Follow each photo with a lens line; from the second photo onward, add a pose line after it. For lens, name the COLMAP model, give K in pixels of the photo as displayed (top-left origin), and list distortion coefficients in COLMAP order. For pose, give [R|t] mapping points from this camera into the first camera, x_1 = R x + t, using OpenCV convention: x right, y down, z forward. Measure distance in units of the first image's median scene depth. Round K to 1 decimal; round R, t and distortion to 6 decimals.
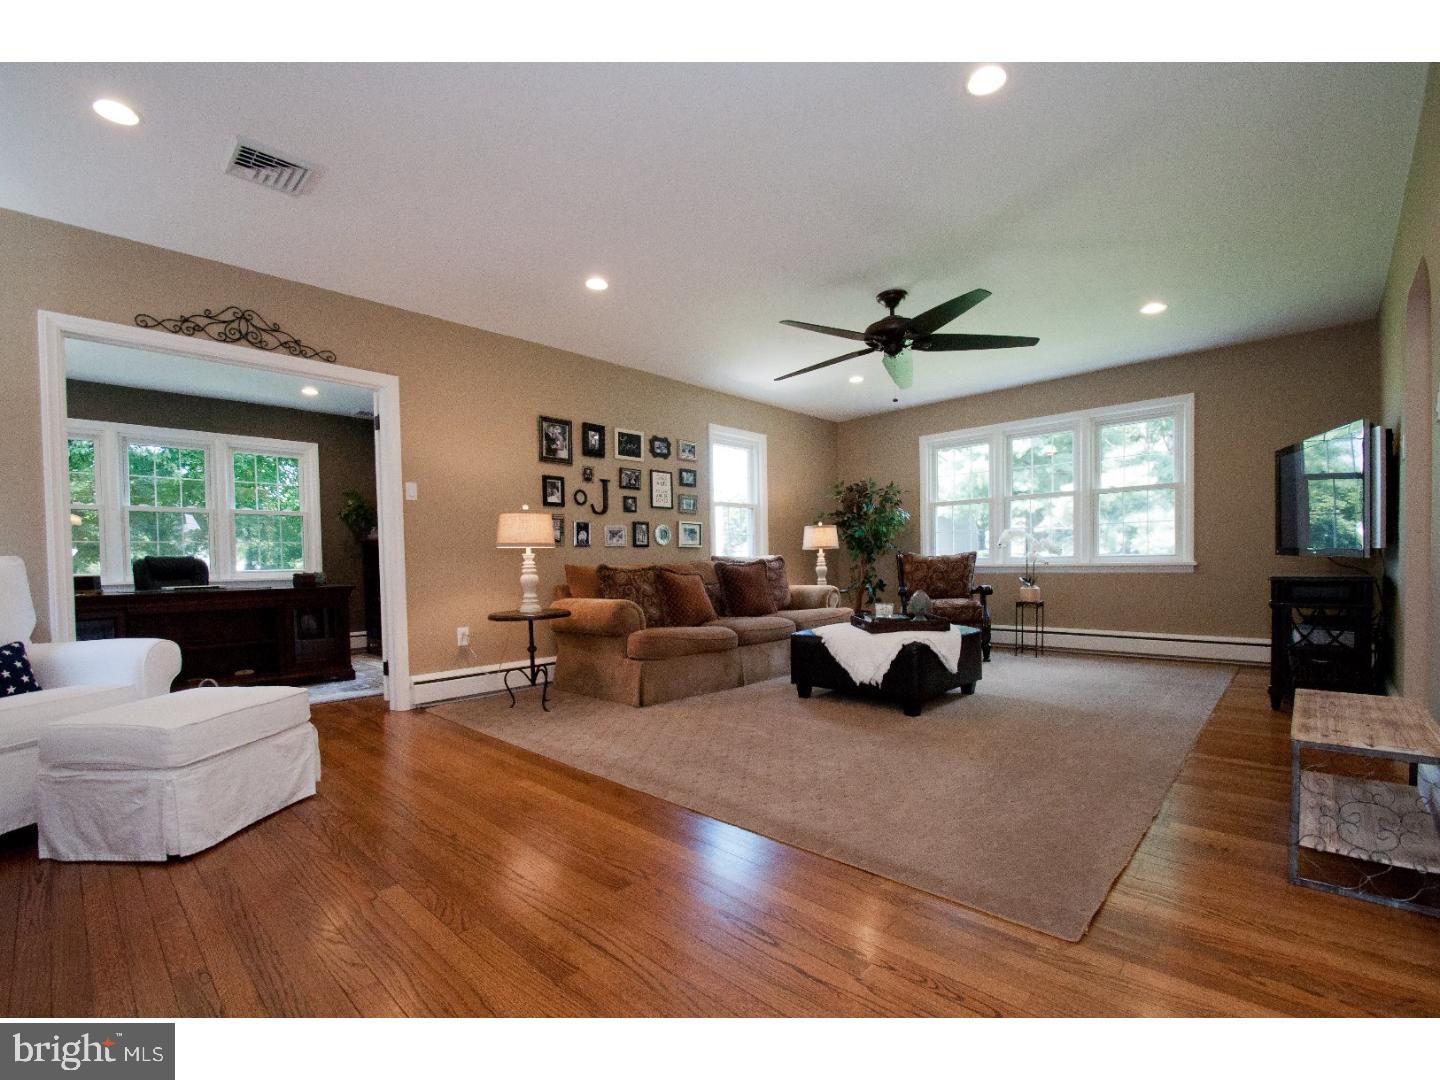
lens RADIAL K [[631.5, 0, 725.0], [0, 631.5, 579.5], [0, 0, 1]] dist [0.009021, -0.013147]
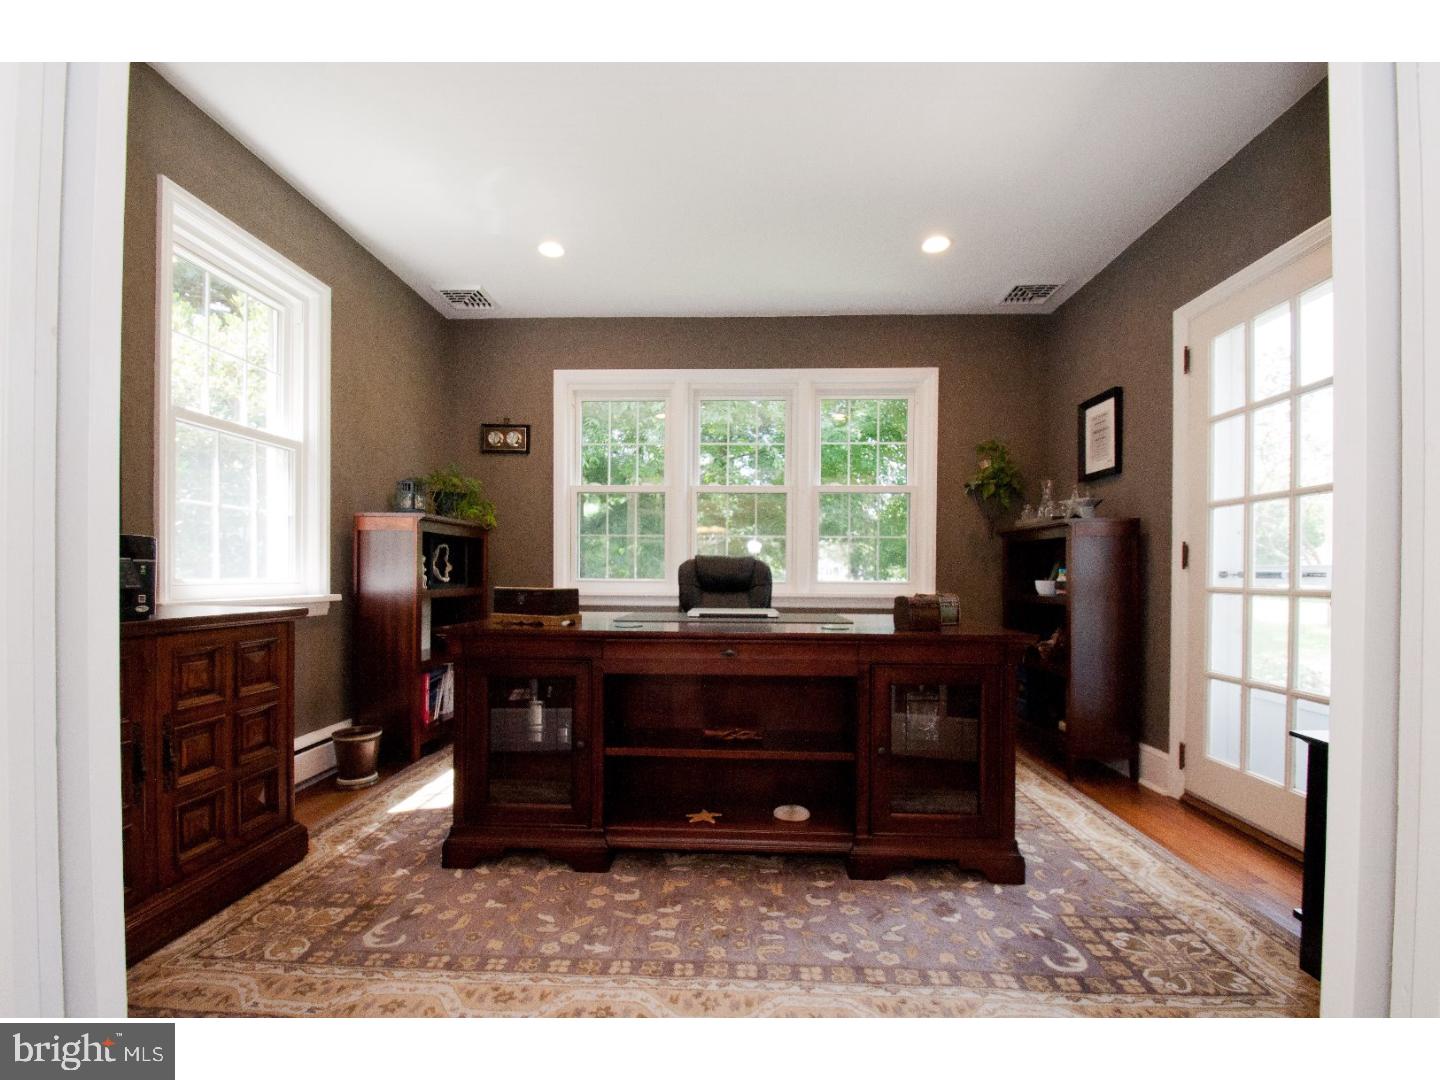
lens RADIAL K [[631.5, 0, 725.0], [0, 631.5, 579.5], [0, 0, 1]] dist [0.009021, -0.013147]
pose [[0.653017, 0.027282, -0.756852, -0.414161], [-0.038428, 0.999257, 0.002864, -0.016148], [0.756368, 0.027214, 0.653580, 0.604997]]
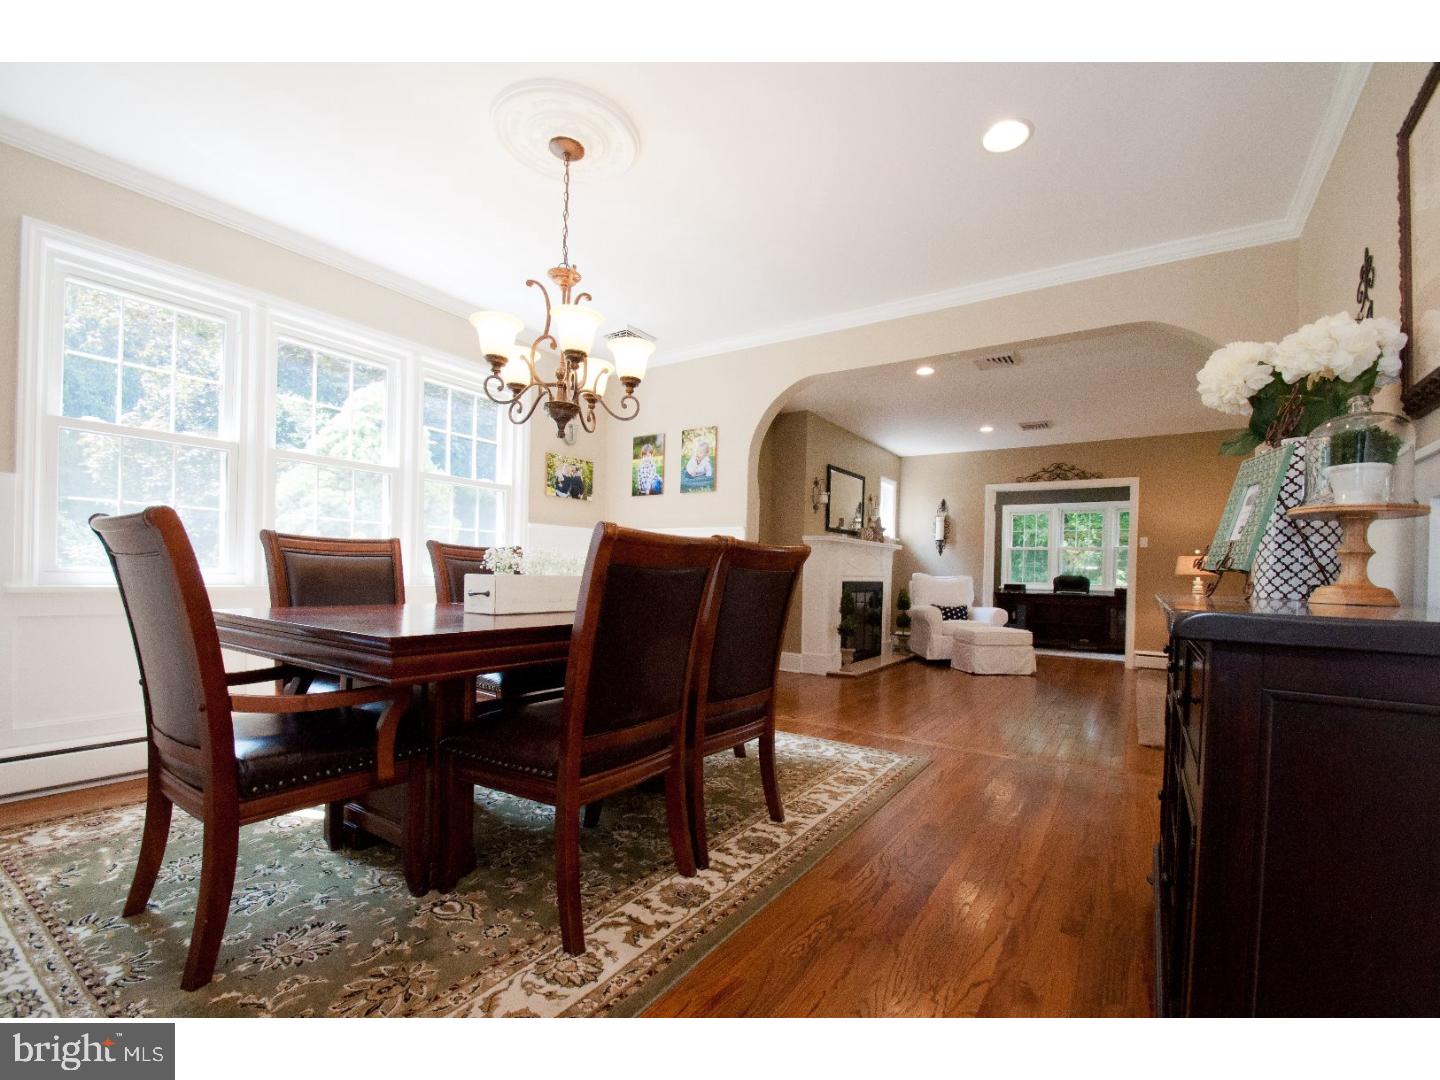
lens RADIAL K [[631.5, 0, 725.0], [0, 631.5, 579.5], [0, 0, 1]] dist [0.009021, -0.013147]
pose [[0.161097, 0.032142, -0.986415, 0.793306], [-0.054702, 0.998224, 0.023593, -0.014092], [0.985421, 0.050159, 0.162569, -0.301683]]
